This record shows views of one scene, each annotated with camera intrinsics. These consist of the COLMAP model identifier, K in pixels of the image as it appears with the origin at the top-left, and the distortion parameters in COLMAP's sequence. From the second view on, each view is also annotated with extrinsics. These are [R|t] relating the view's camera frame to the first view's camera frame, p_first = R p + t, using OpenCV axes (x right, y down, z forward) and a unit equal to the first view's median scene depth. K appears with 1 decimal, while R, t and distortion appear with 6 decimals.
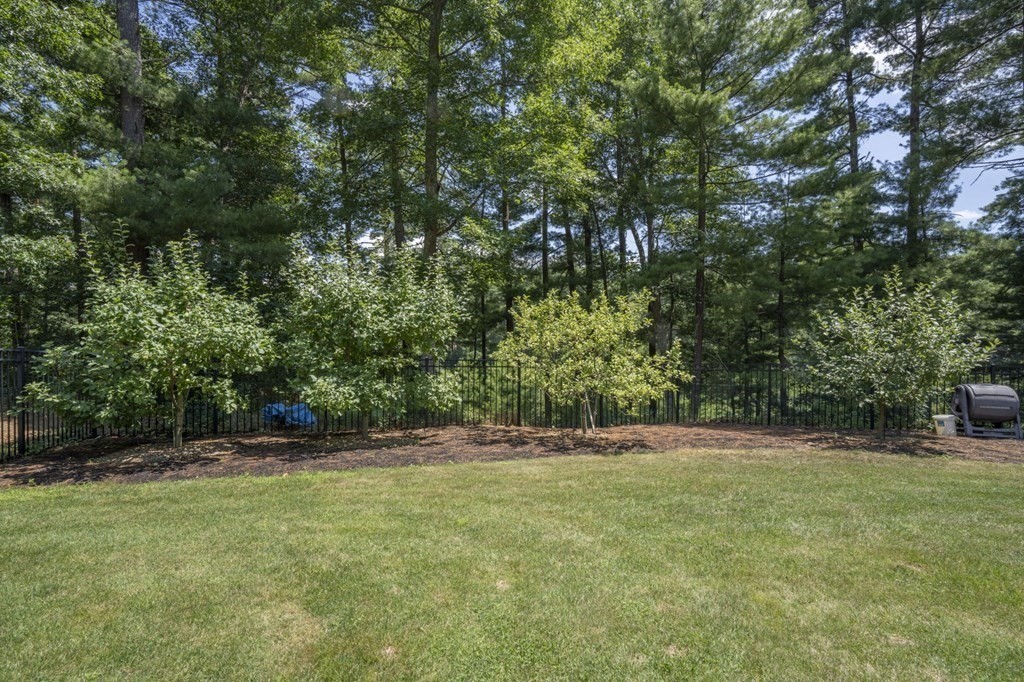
lens RADIAL K [[479.7, 0, 512.0], [0, 479.7, 341.0], [0, 0, 1]] dist [-0.052349, 0.021596]
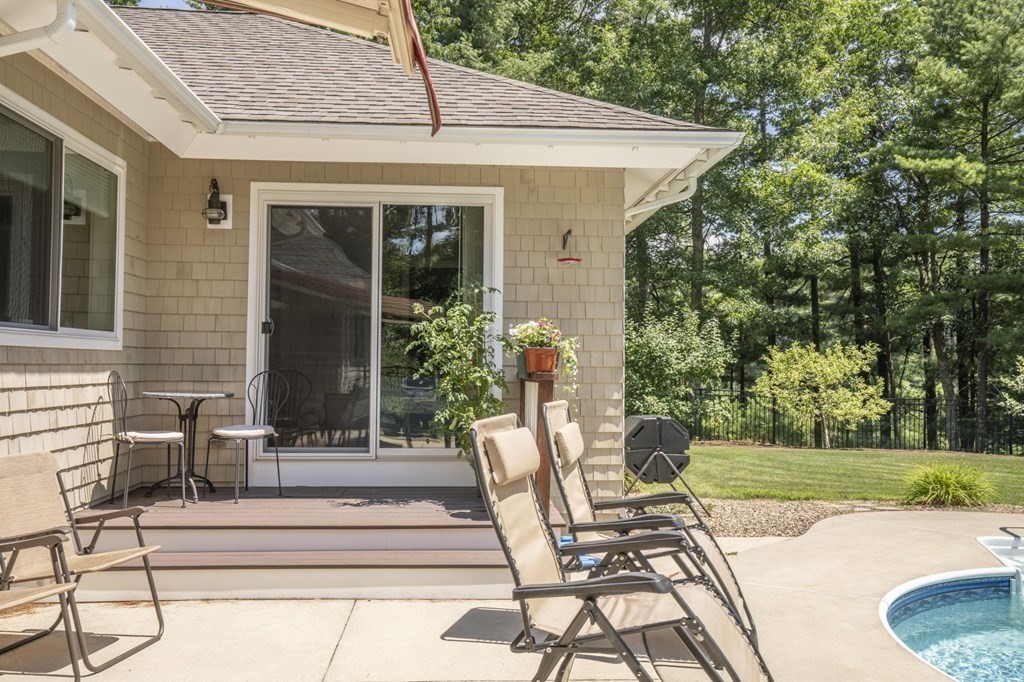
lens RADIAL K [[850.0, 0, 512.0], [0, 850.0, 341.0], [0, 0, 1]] dist [0.040684, 0.001305]
pose [[0.949223, 0.003356, -0.314586, 0.084428], [-0.018495, 0.998809, -0.045153, 0.021985], [0.314060, 0.048679, 0.948154, -1.750470]]
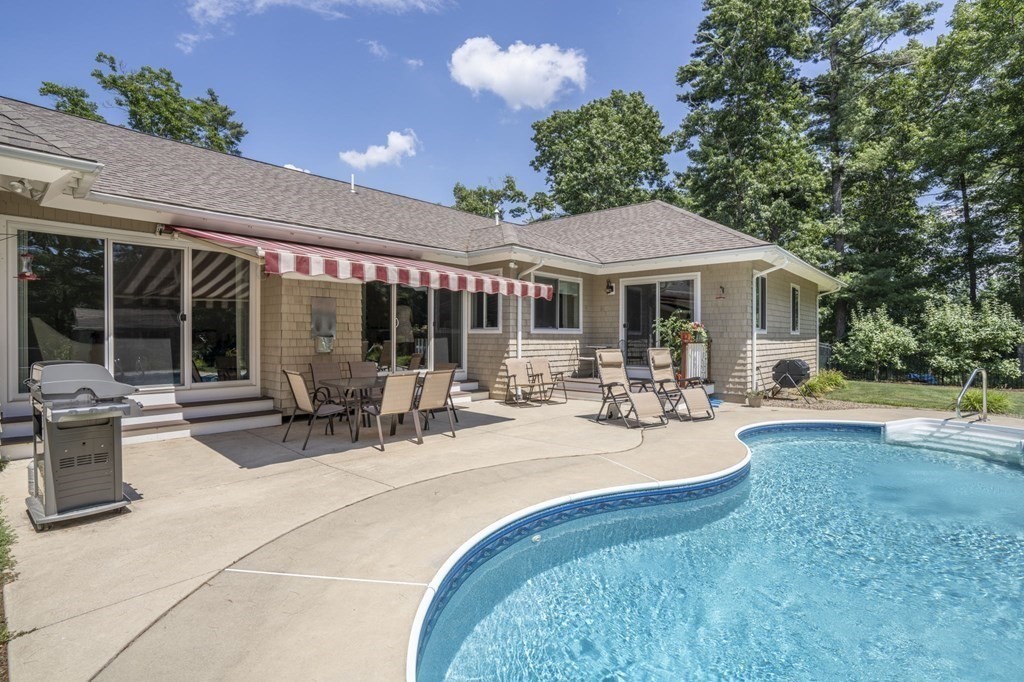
lens RADIAL K [[486.9, 0, 512.0], [0, 486.9, 341.0], [0, 0, 1]] dist [-0.030903, -0.000197]
pose [[0.442136, 0.013956, -0.896839, 0.788097], [-0.020211, 0.999780, 0.005594, 0.019895], [0.896720, 0.015652, 0.442321, -1.995854]]
